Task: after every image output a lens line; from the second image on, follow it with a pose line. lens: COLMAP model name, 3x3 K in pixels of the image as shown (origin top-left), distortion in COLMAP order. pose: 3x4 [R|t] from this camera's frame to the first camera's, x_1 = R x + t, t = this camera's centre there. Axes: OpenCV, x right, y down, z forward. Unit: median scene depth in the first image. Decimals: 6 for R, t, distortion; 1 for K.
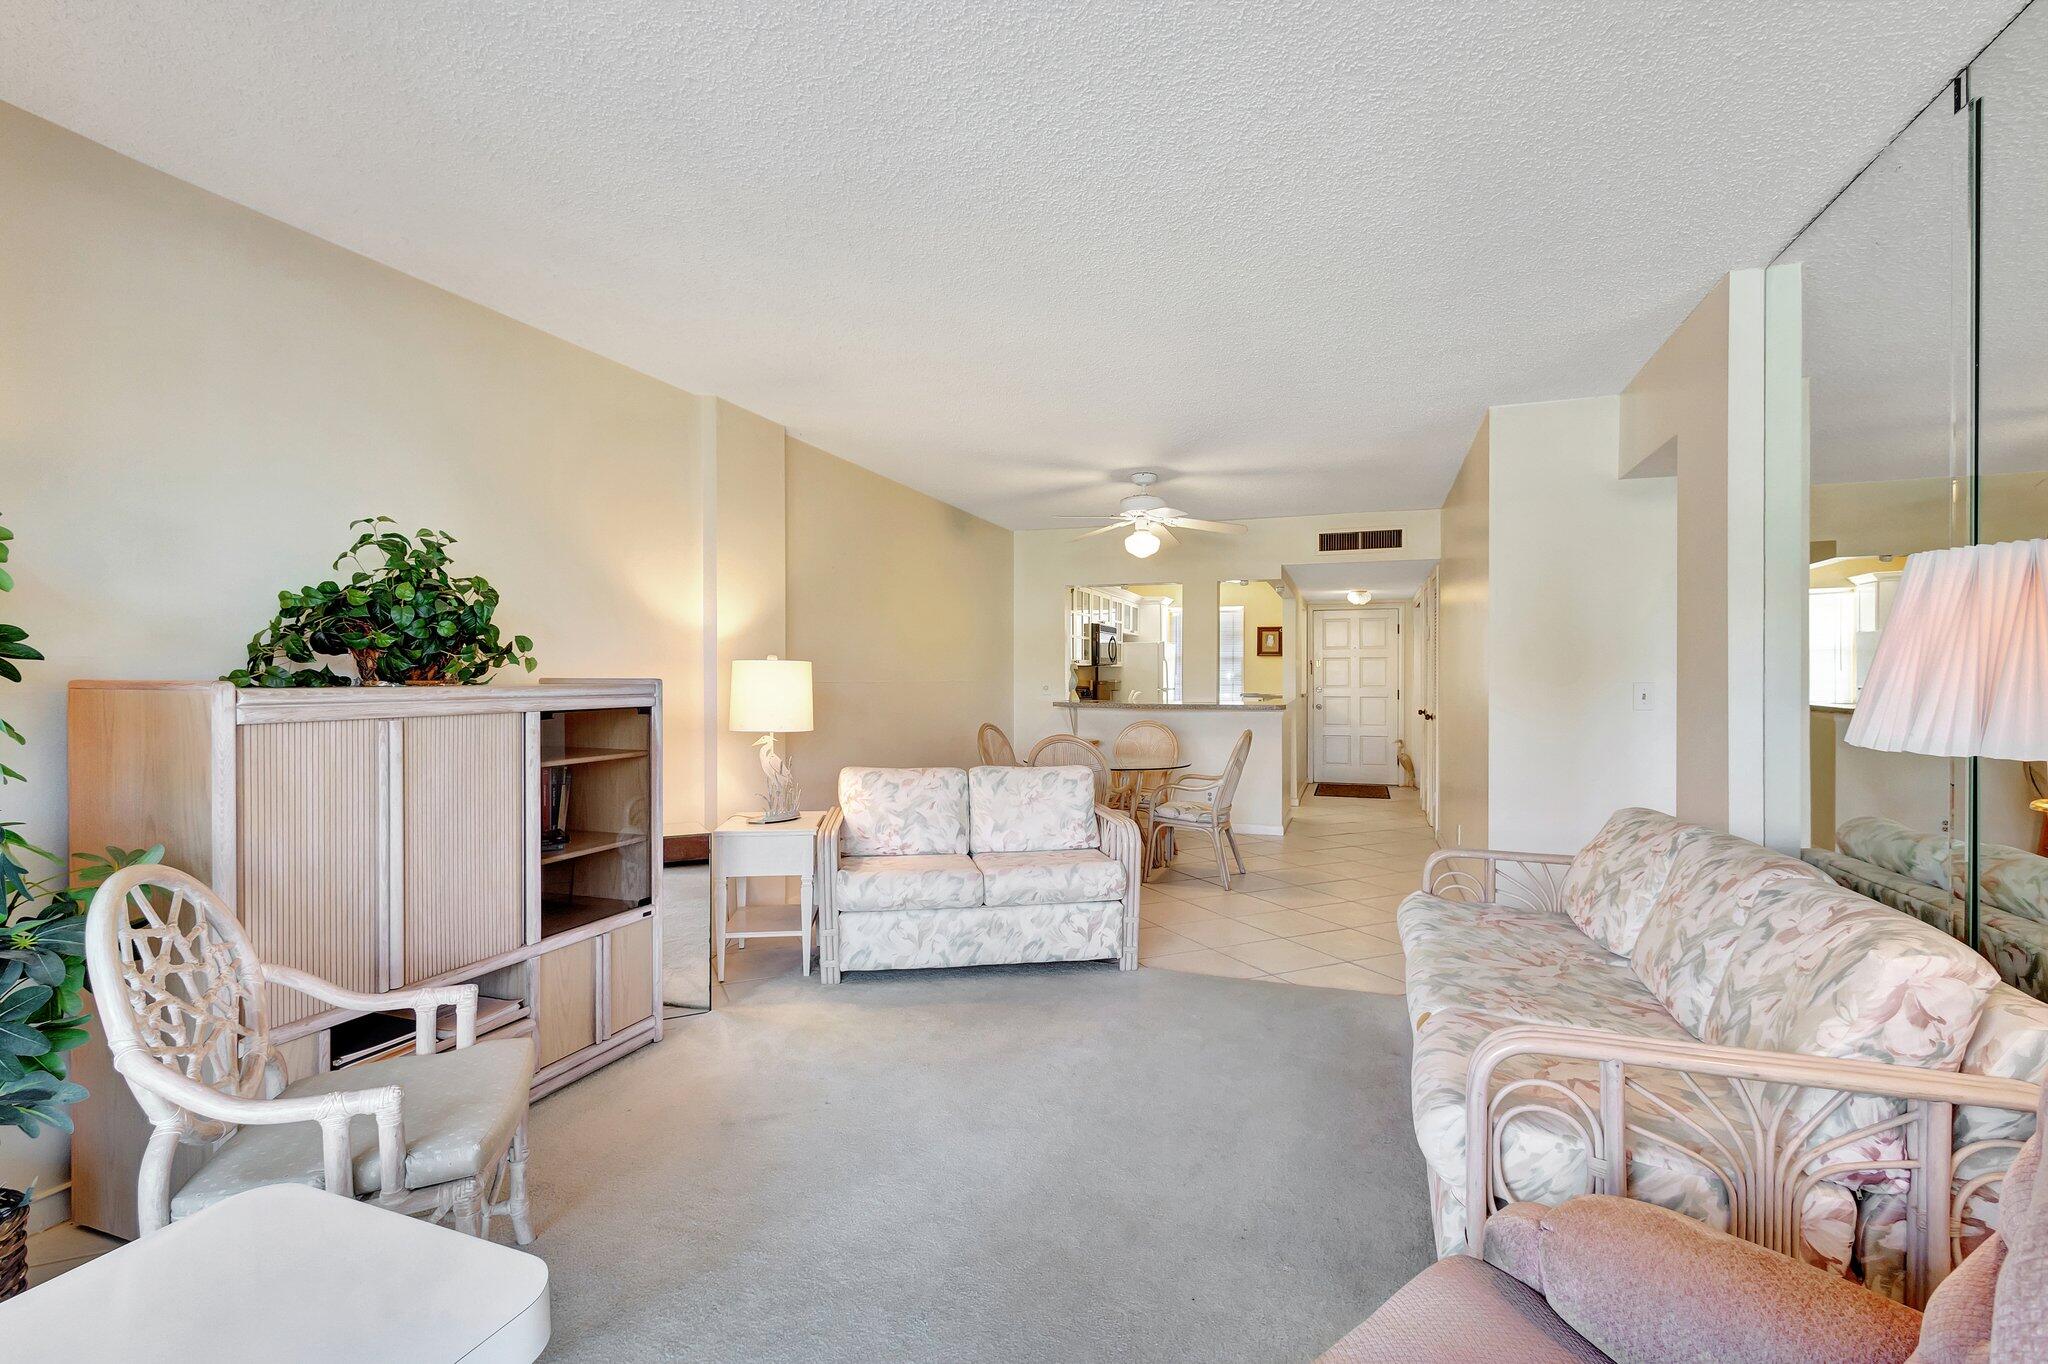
lens RADIAL K [[940.9, 0, 1026.5], [0, 940.9, 682.8], [0, 0, 1]] dist [0.008691, 0.001491]
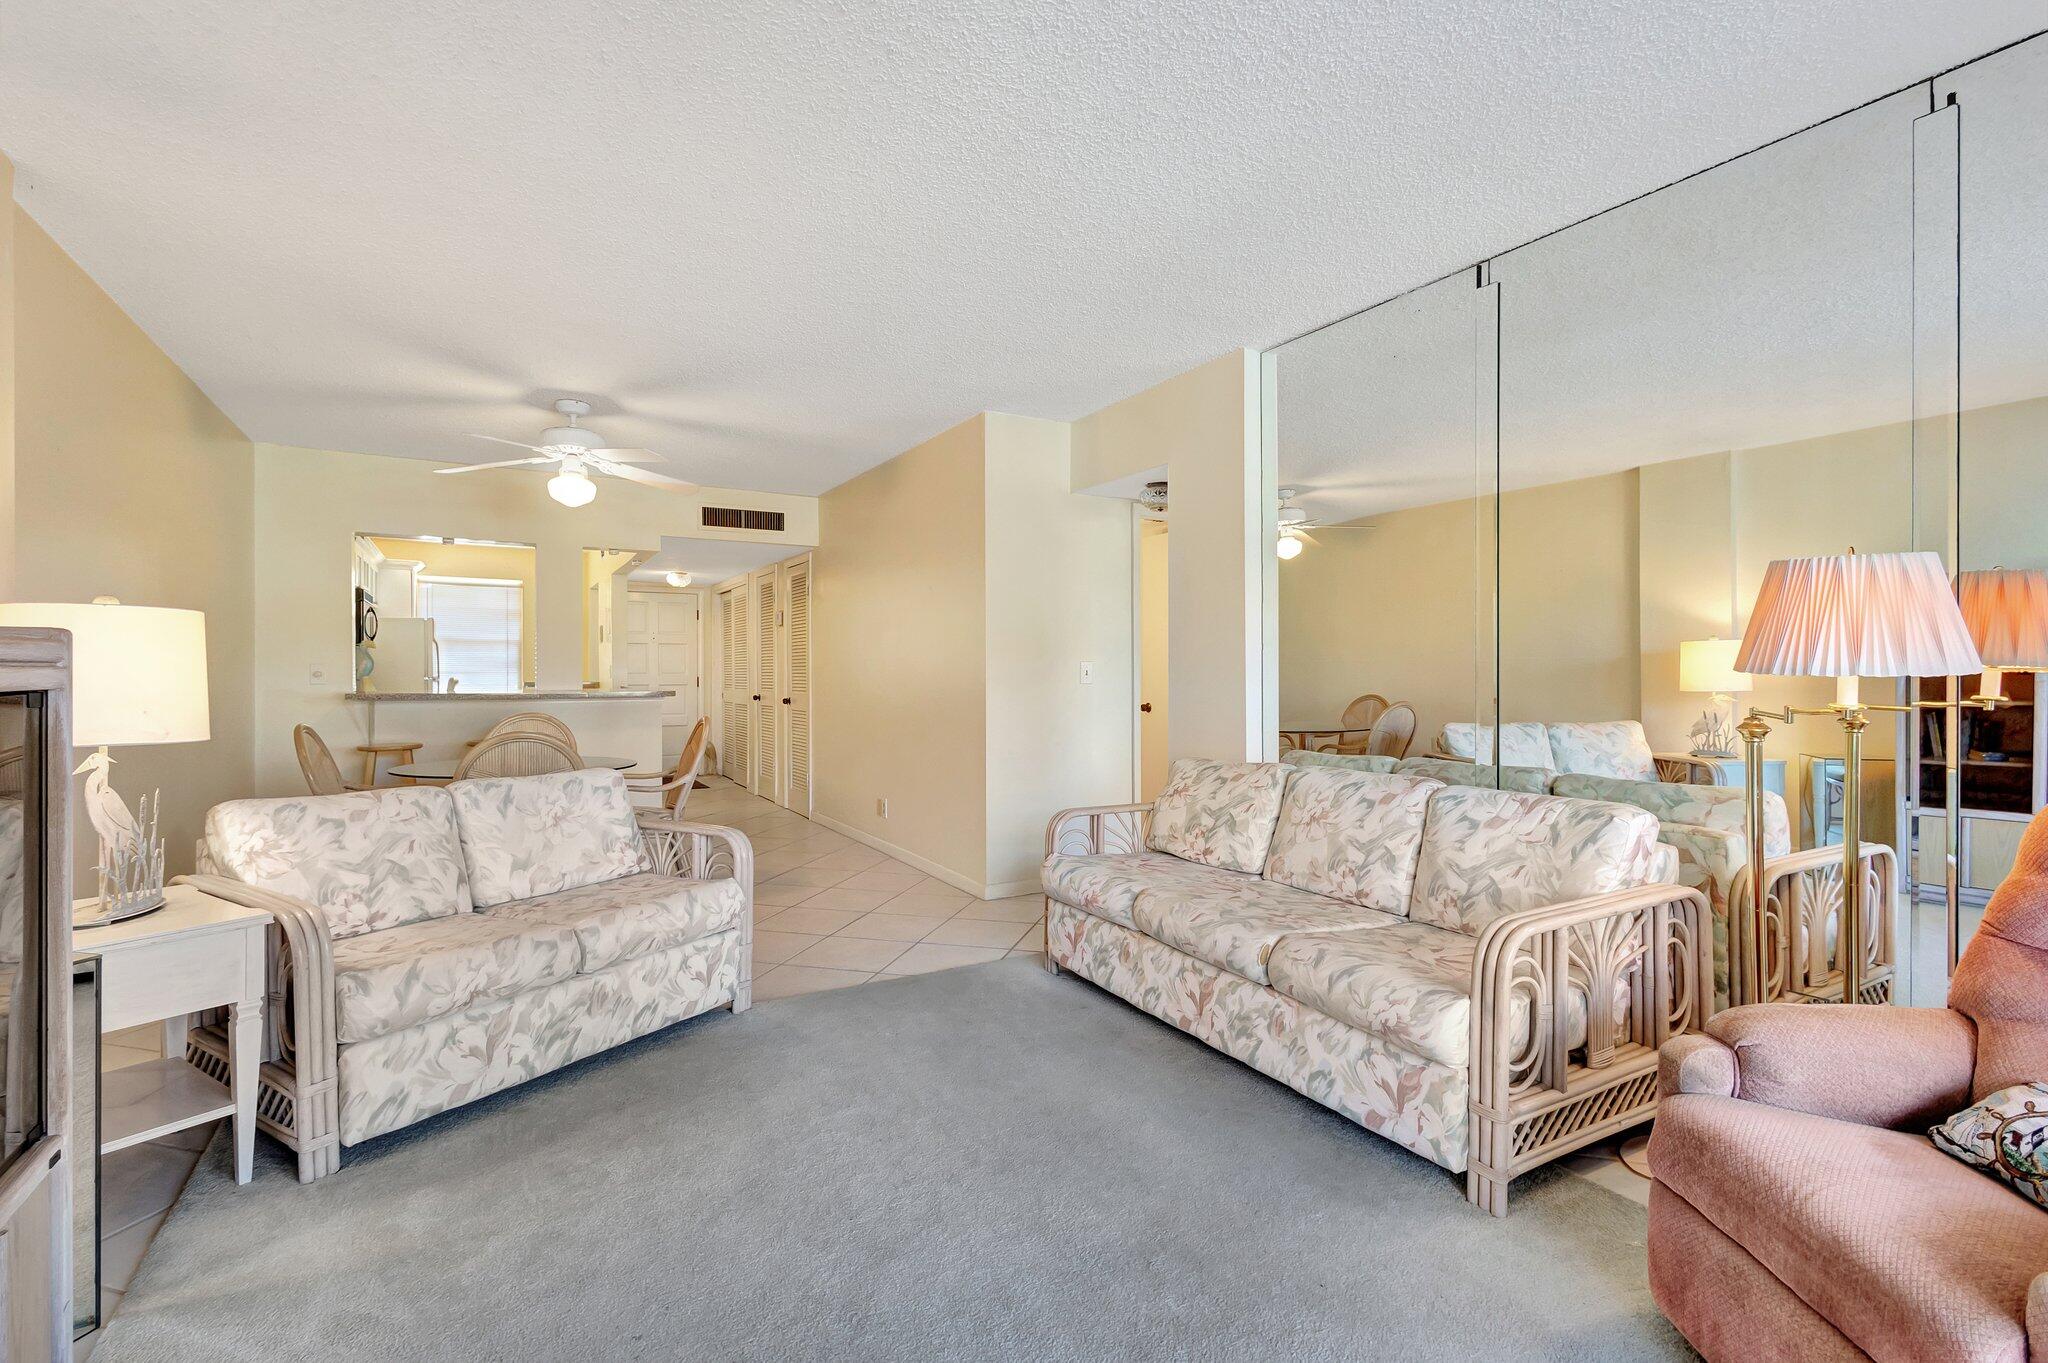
lens RADIAL K [[940.9, 0, 1022.0], [0, 940.9, 669.2], [0, 0, 1]] dist [0.008691, 0.001491]
pose [[0.651106, -0.000744, 0.758986, -0.322766], [0.007095, 0.999962, -0.005106, 0.015501], [-0.758953, 0.008709, 0.651087, 0.263886]]
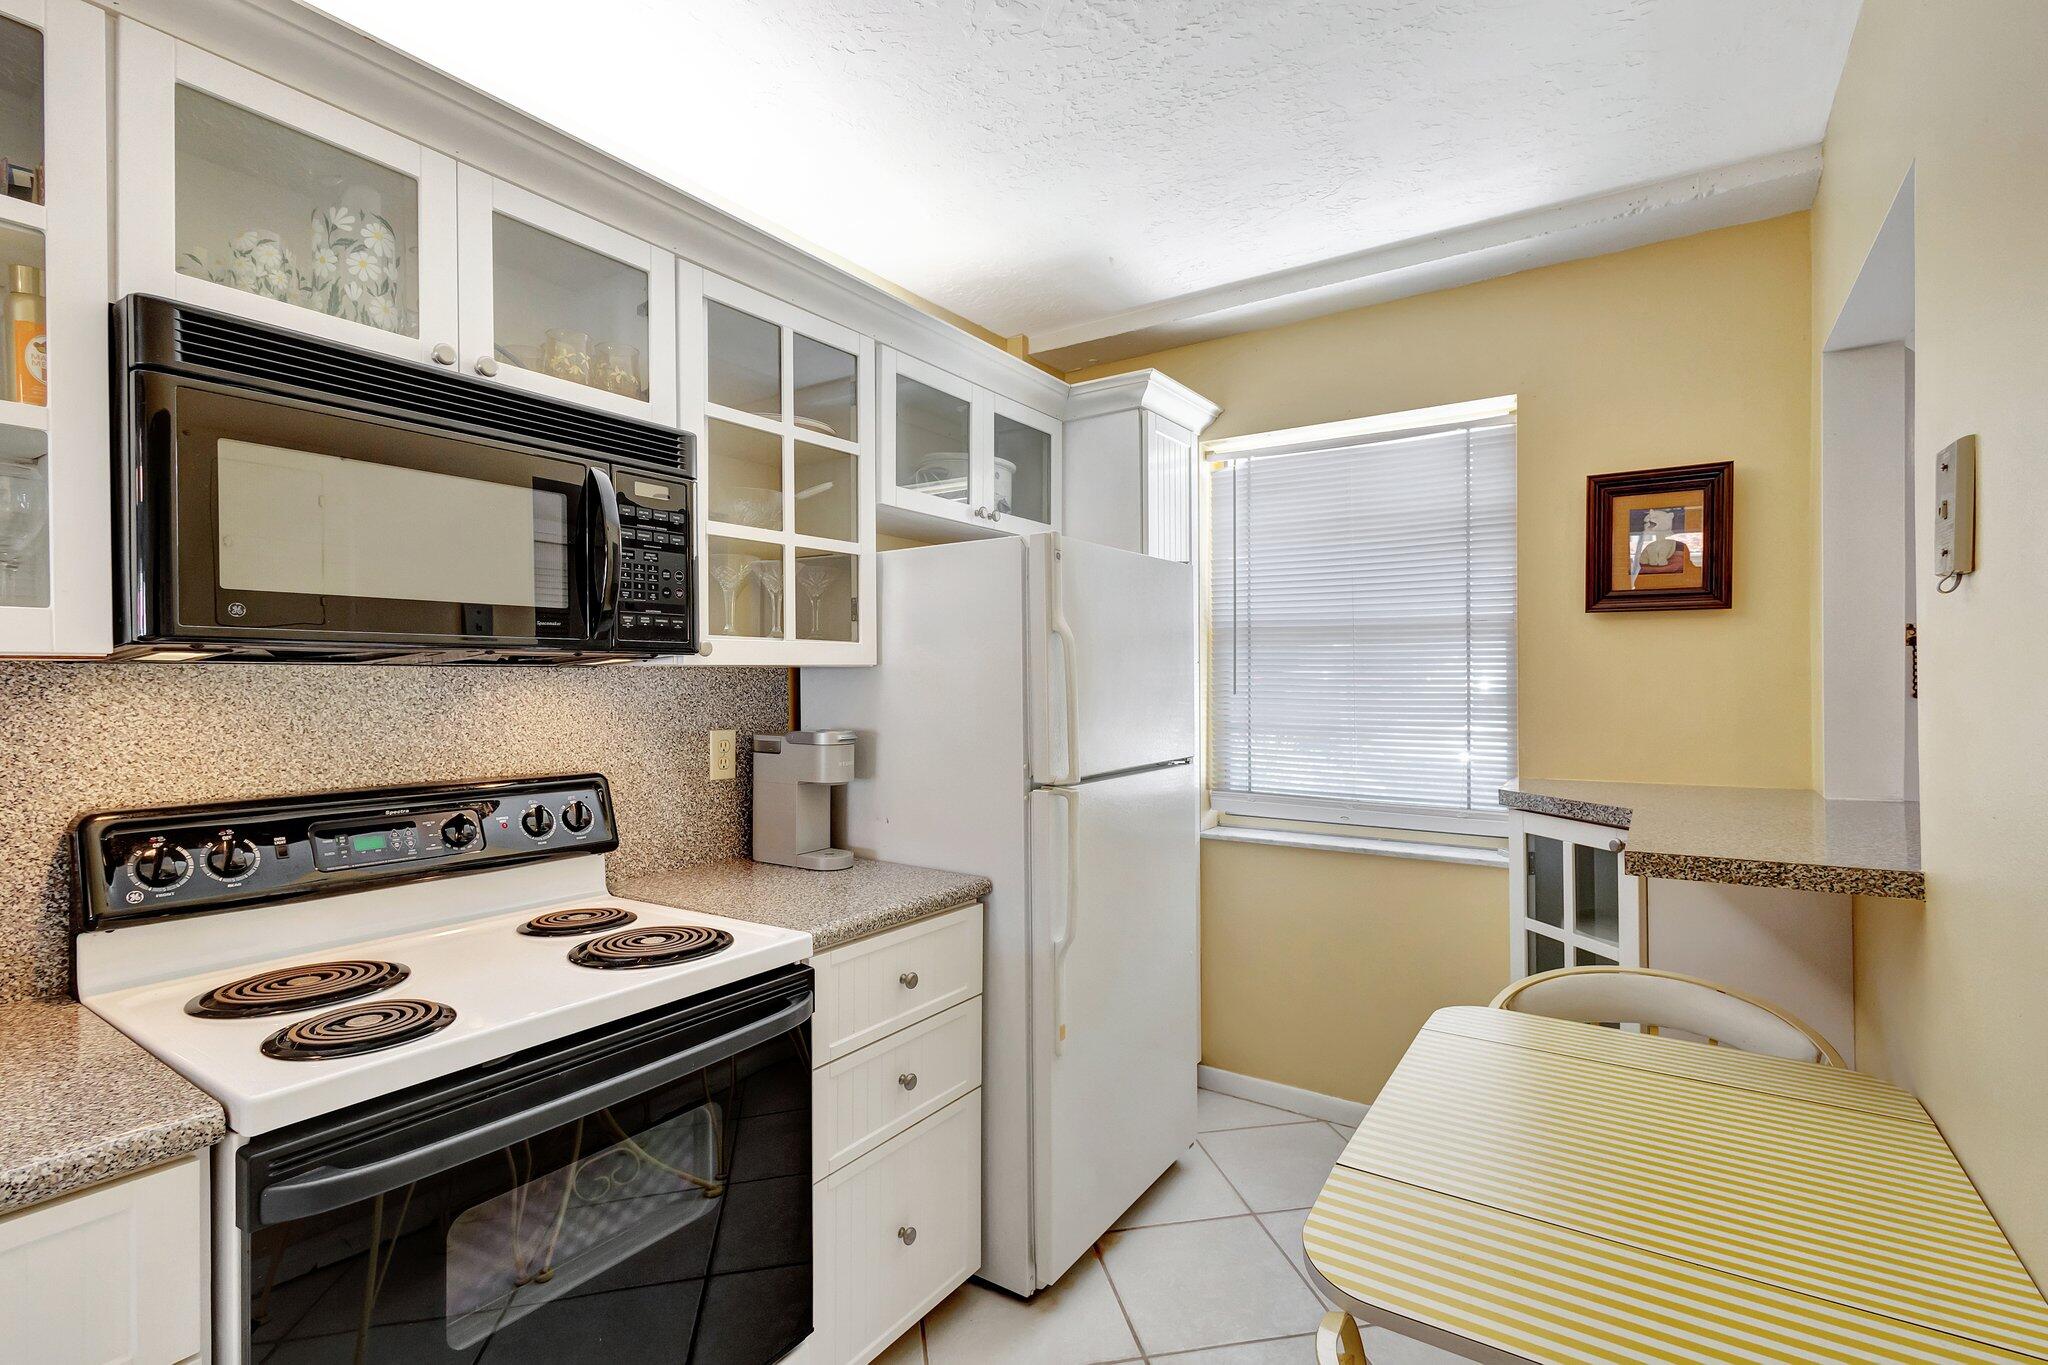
lens RADIAL K [[940.9, 0, 1038.6], [0, 940.9, 682.7], [0, 0, 1]] dist [0.008691, 0.001491]
pose [[0.971876, -0.003849, -0.235462, 0.453887], [0.002804, 0.999985, -0.004776, -0.030391], [0.235476, 0.003981, 0.971872, 1.982000]]
